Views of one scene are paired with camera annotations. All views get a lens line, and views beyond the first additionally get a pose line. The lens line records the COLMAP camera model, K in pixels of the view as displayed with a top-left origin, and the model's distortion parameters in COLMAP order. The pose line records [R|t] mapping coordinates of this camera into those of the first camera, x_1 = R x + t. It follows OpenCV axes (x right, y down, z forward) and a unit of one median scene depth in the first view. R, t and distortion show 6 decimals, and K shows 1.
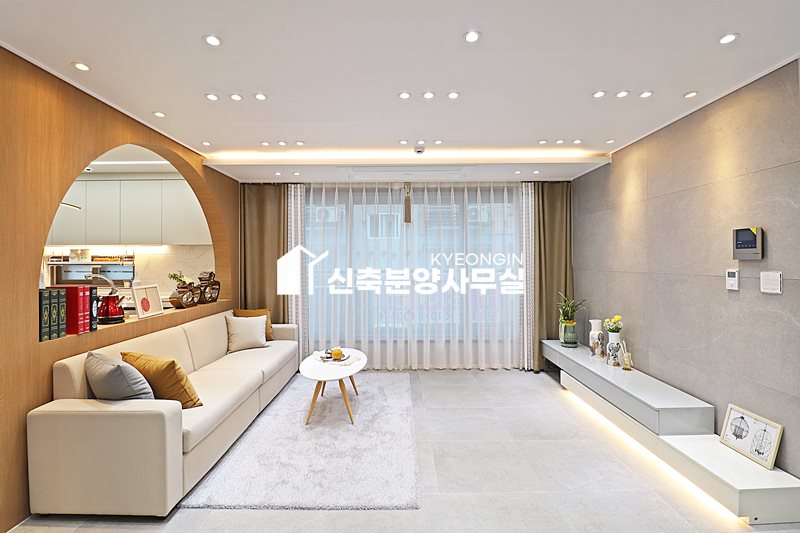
lens RADIAL K [[369.5, 0, 397.7], [0, 369.5, 261.0], [0, 0, 1]] dist [-0.006365, -0.009994]
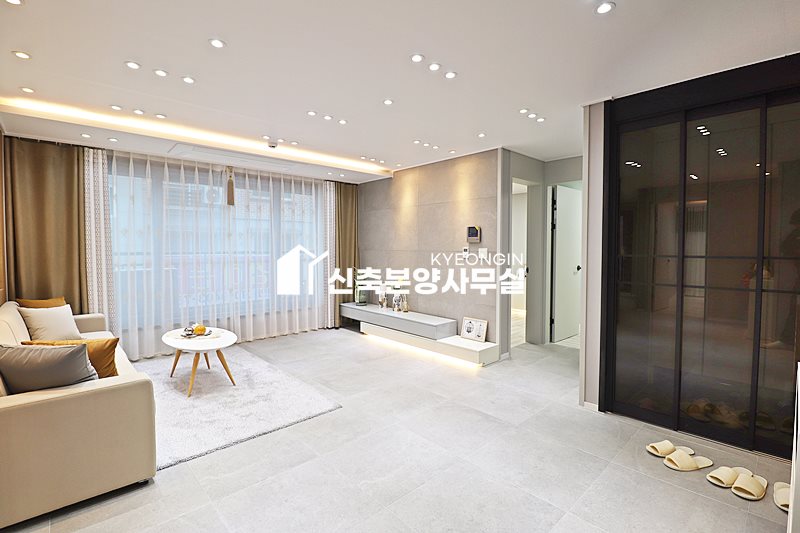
lens RADIAL K [[369.5, 0, 398.6], [0, 369.5, 263.1], [0, 0, 1]] dist [-0.006365, -0.009994]
pose [[0.732872, -0.022739, 0.679987, -0.466625], [-0.007399, 0.999116, 0.041386, 0.018593], [-0.680327, -0.035362, 0.732055, -0.133870]]
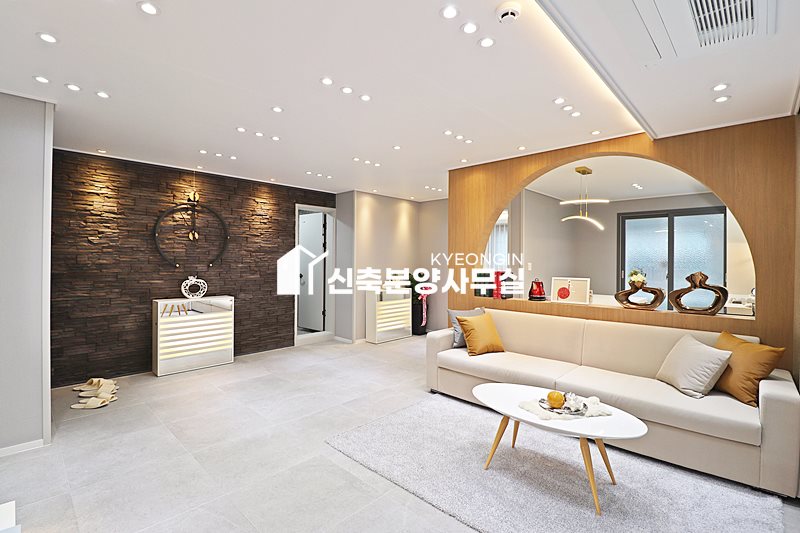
lens RADIAL K [[369.5, 0, 402.8], [0, 369.5, 262.1], [0, 0, 1]] dist [-0.006365, -0.009994]
pose [[-0.682182, 0.003761, -0.731173, 0.505938], [-0.002161, 0.999972, 0.007160, 0.007452], [0.731179, 0.006464, -0.682155, 1.273880]]
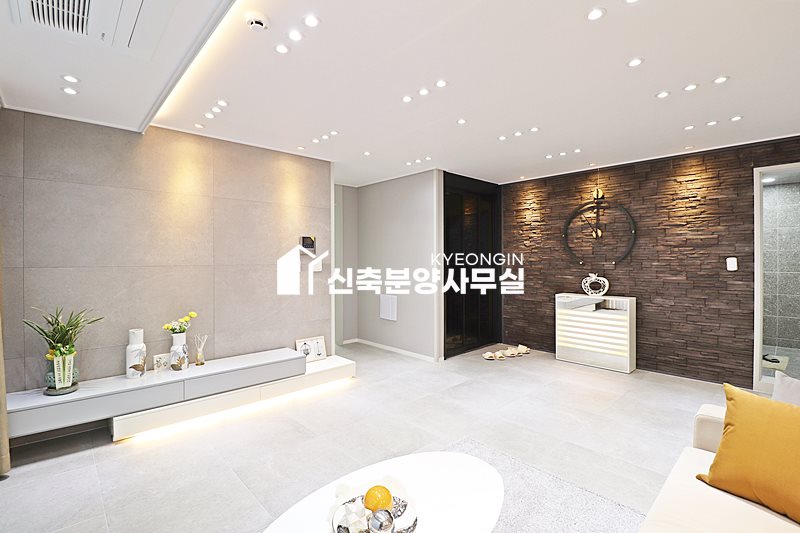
lens RADIAL K [[369.5, 0, 396.9], [0, 369.5, 263.7], [0, 0, 1]] dist [-0.006365, -0.009994]
pose [[-0.684340, -0.002678, 0.729158, -0.442708], [0.004364, 0.999960, 0.007769, 0.019926], [-0.729150, 0.008499, -0.684301, 1.255349]]
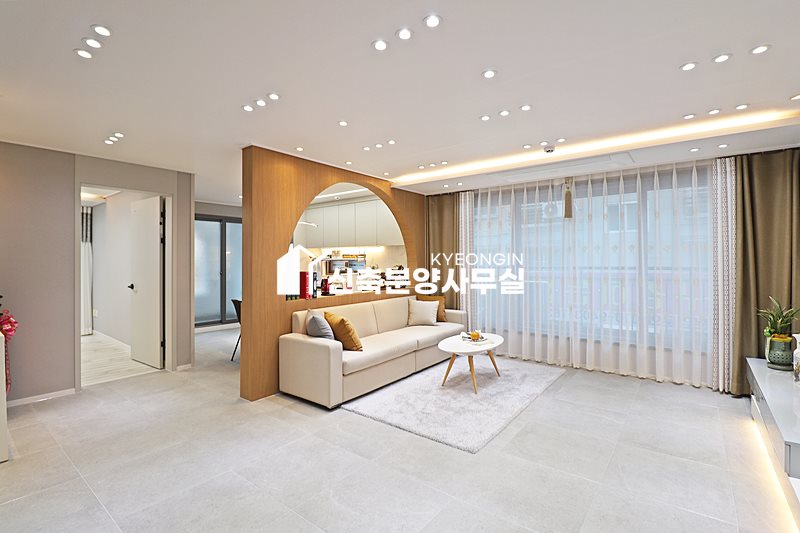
lens RADIAL K [[369.5, 0, 394.5], [0, 369.5, 262.0], [0, 0, 1]] dist [-0.006365, -0.009994]
pose [[0.786733, 0.003642, -0.617283, 0.371266], [0.002628, 0.999954, 0.009249, 0.004698], [0.617288, -0.008899, 0.786687, -0.089062]]
